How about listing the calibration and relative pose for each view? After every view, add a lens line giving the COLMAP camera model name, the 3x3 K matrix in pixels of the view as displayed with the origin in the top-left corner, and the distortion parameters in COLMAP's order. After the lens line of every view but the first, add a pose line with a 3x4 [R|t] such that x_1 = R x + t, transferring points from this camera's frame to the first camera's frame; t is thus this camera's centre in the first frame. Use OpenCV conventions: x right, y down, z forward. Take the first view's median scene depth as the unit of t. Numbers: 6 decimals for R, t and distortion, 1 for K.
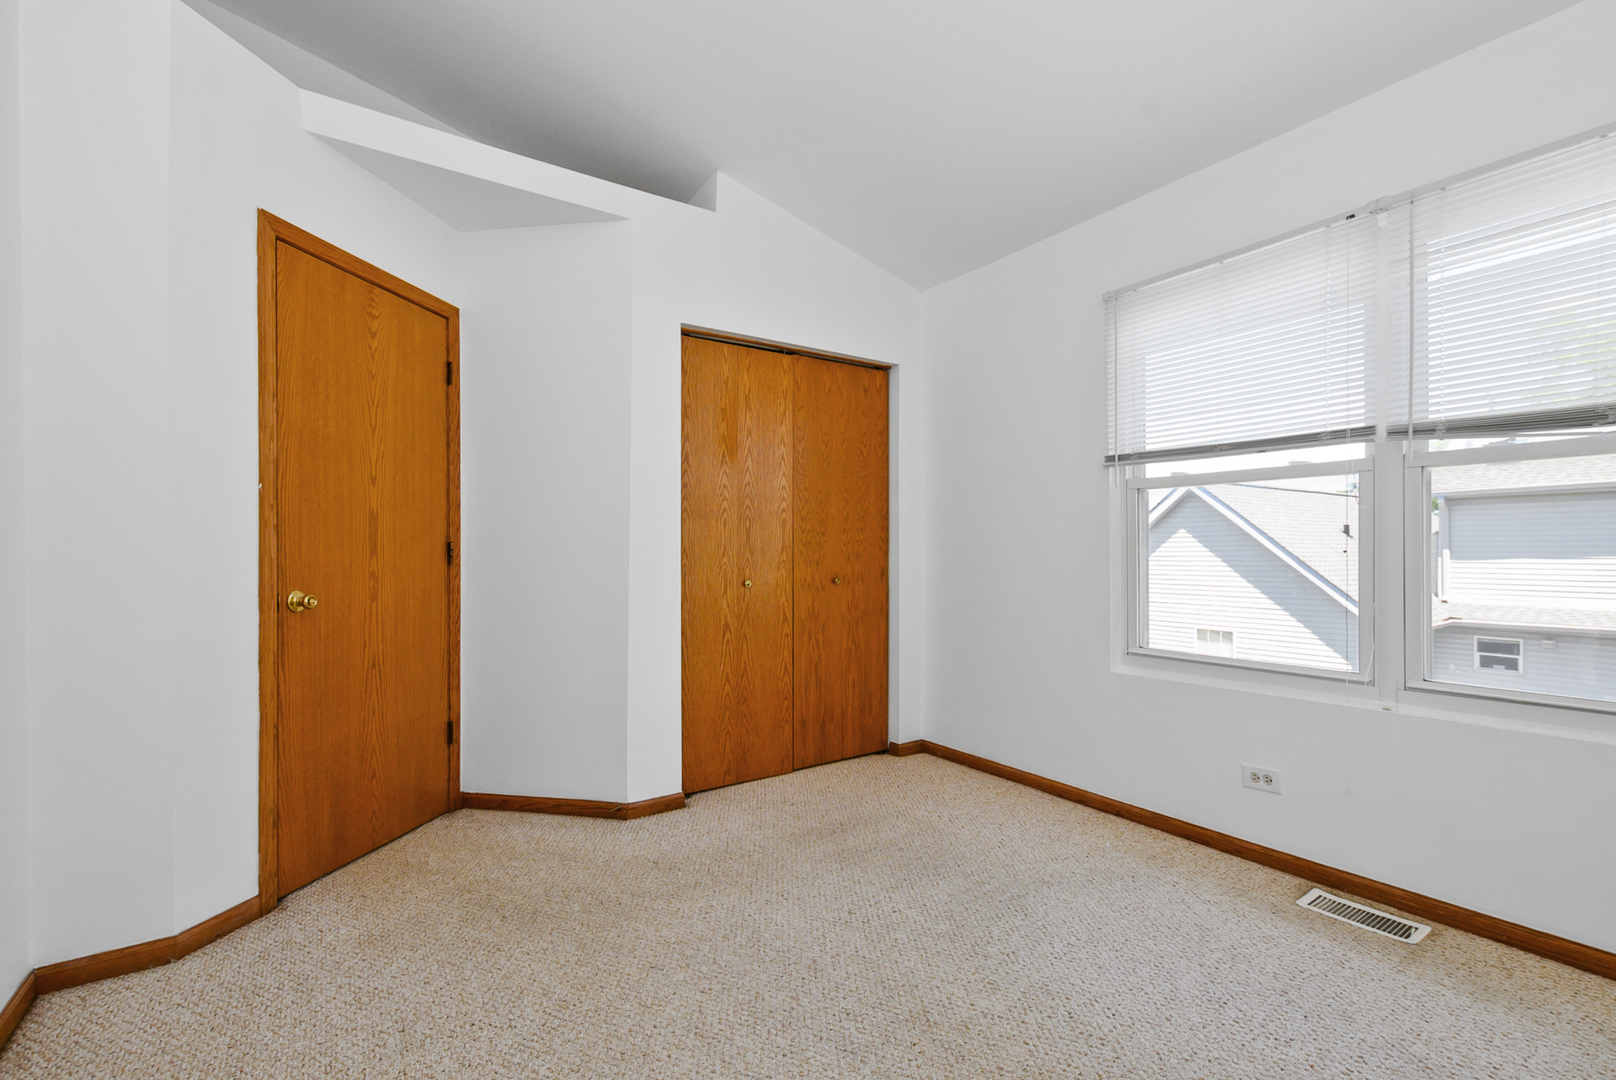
lens RADIAL K [[709.4, 0, 821.3], [0, 709.4, 540.1], [0, 0, 1]] dist [-0.000293, -0.000375]
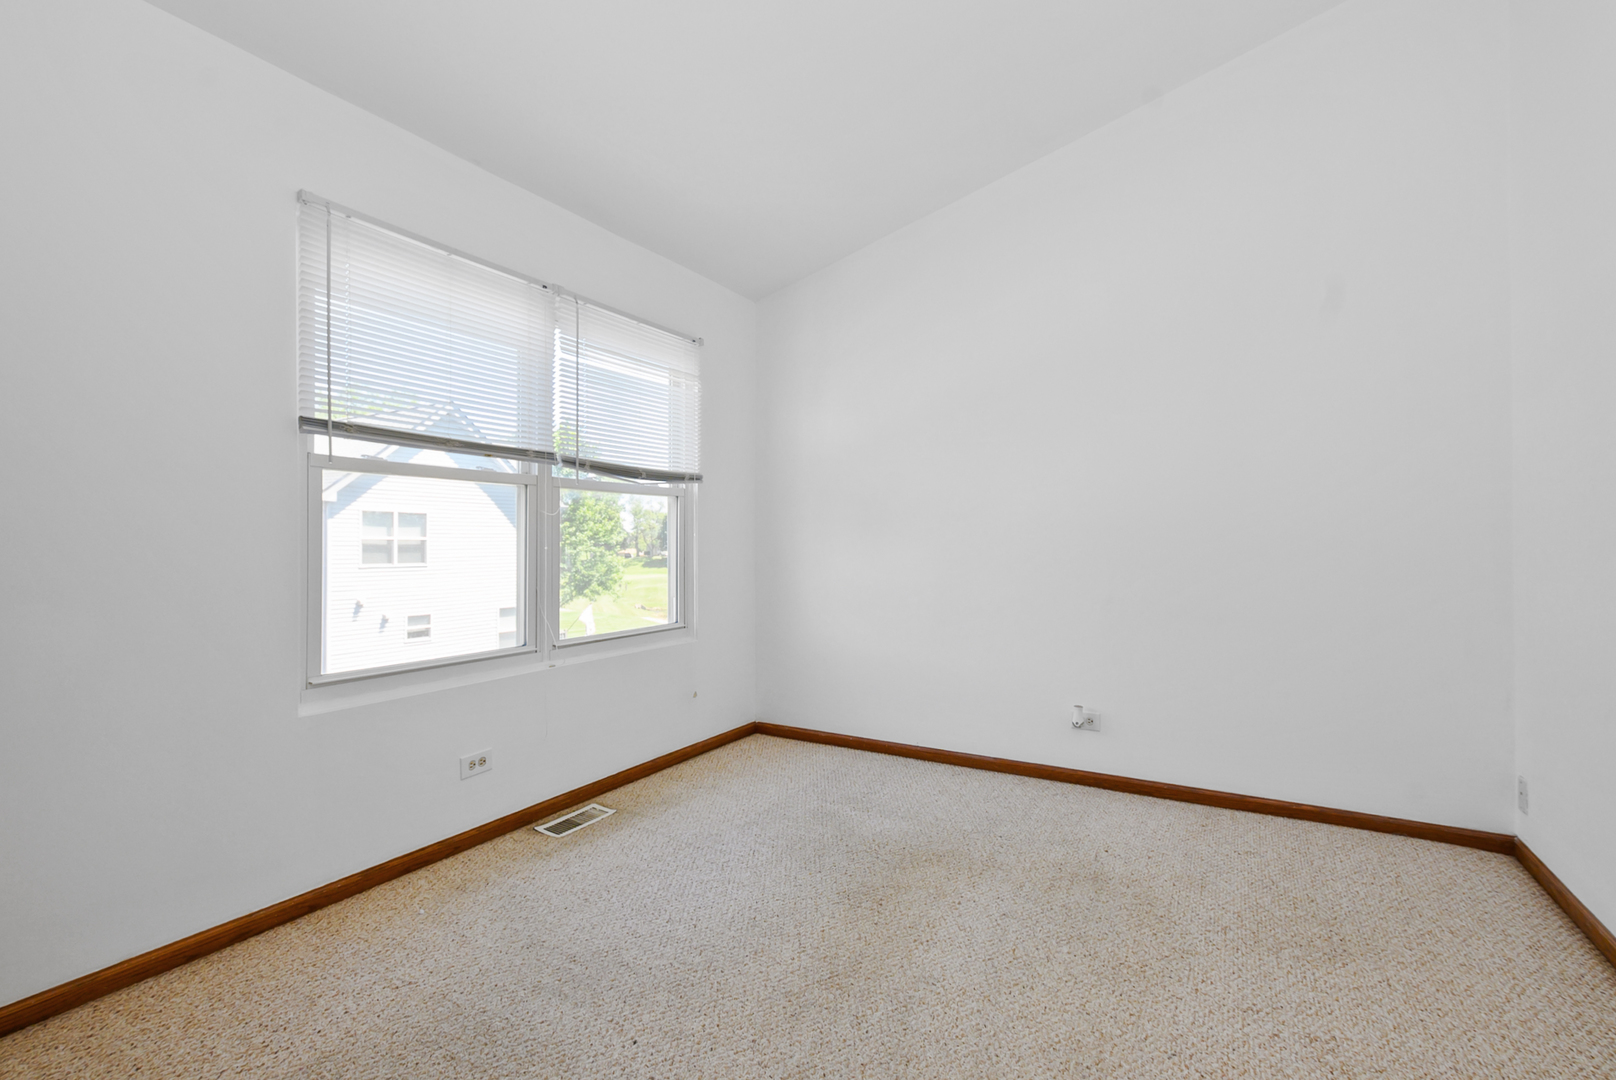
lens RADIAL K [[709.4, 0, 821.3], [0, 709.4, 540.1], [0, 0, 1]] dist [-0.000293, -0.000375]
pose [[-0.431352, 0.008663, 0.902142, -0.595259], [-0.009507, 0.999855, -0.014147, 0.013708], [-0.902134, -0.014679, -0.431207, 1.066434]]
